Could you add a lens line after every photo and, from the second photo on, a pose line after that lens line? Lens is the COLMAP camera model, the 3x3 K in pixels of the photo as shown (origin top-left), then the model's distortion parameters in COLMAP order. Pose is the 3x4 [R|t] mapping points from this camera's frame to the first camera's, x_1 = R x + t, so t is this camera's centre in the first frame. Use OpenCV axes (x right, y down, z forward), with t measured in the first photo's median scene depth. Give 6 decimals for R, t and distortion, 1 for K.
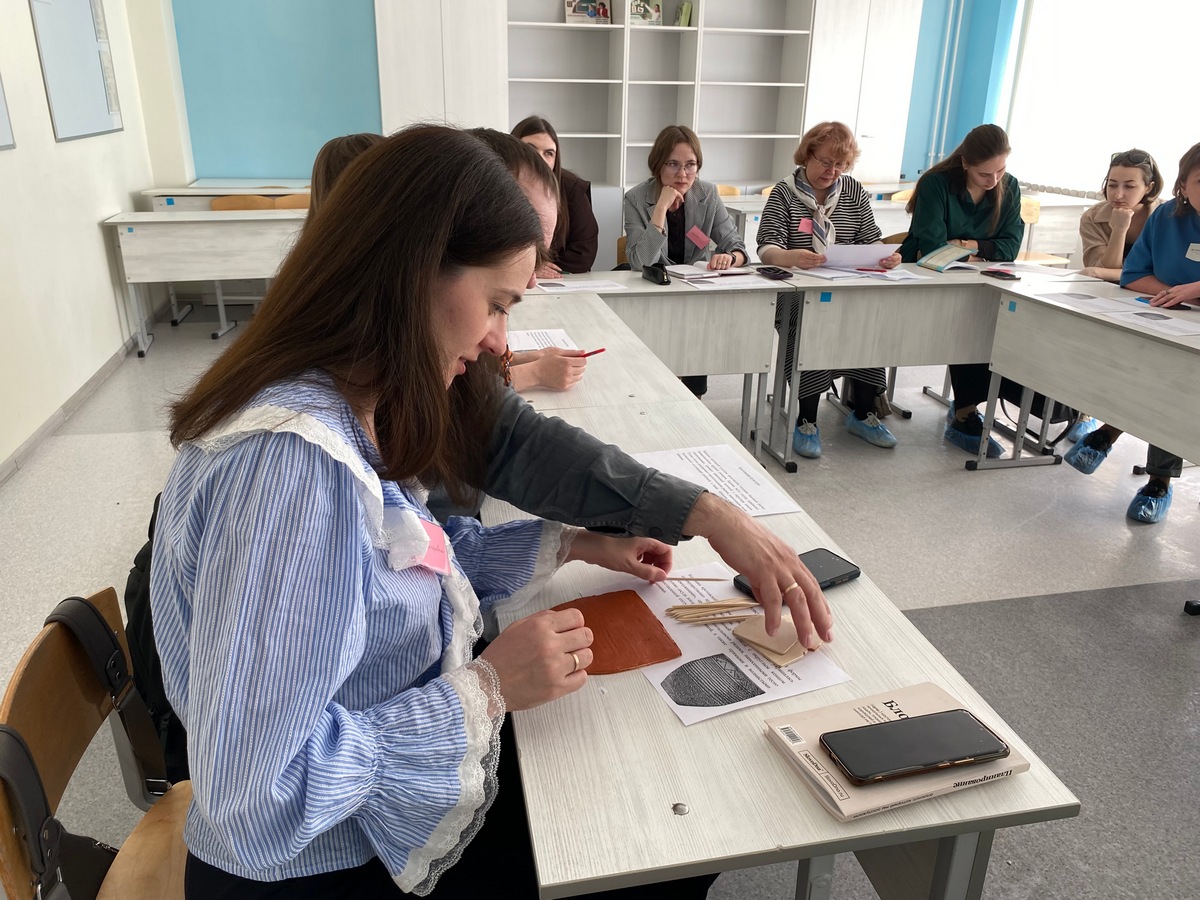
lens RADIAL K [[904.7, 0, 592.7], [0, 904.7, 443.5], [0, 0, 1]] dist [0.032579, -0.061144]
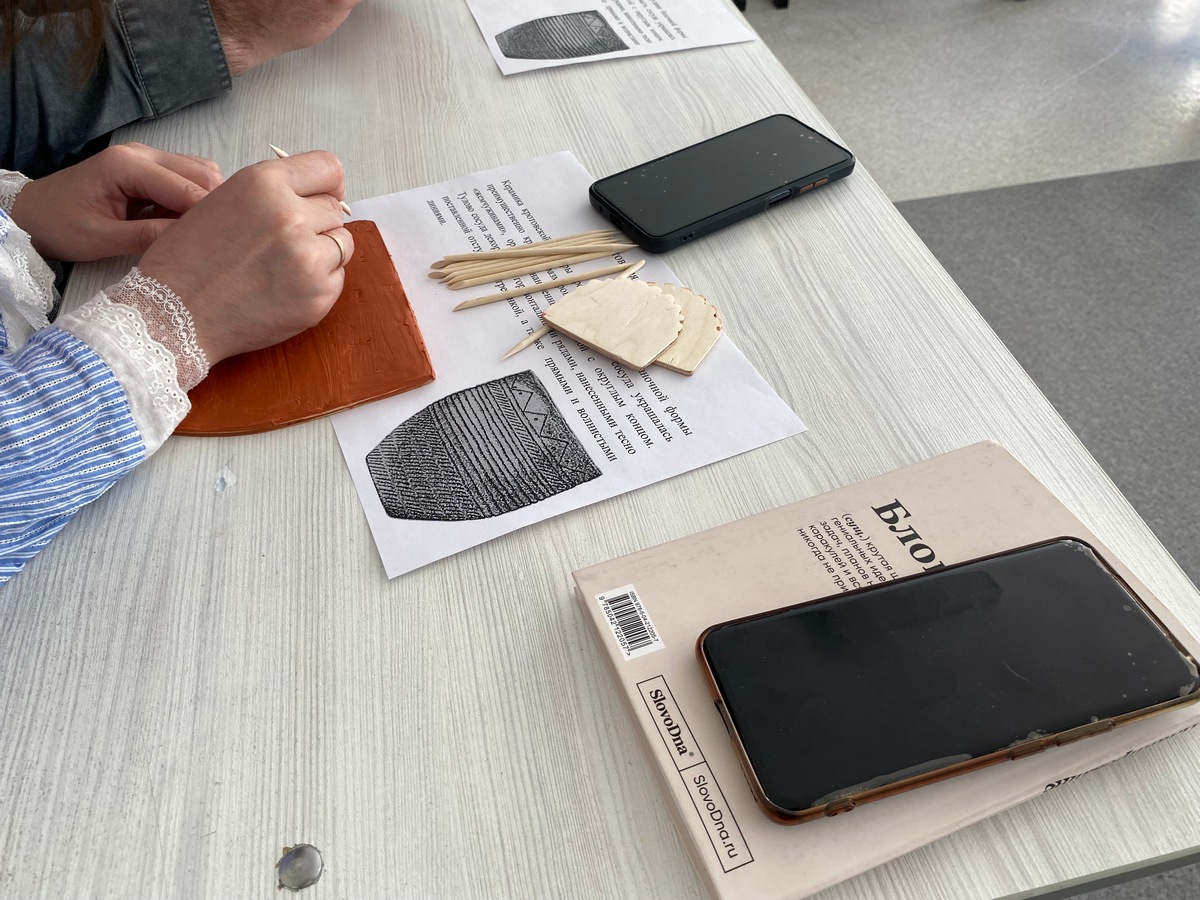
lens RADIAL K [[904.7, 0, 602.6], [0, 904.7, 454.4], [0, 0, 1]] dist [0.032579, -0.061144]
pose [[0.999346, -0.033929, 0.012481, 0.068958], [0.024749, 0.893726, 0.447930, 0.027662], [-0.026352, -0.447328, 0.893982, 0.231446]]
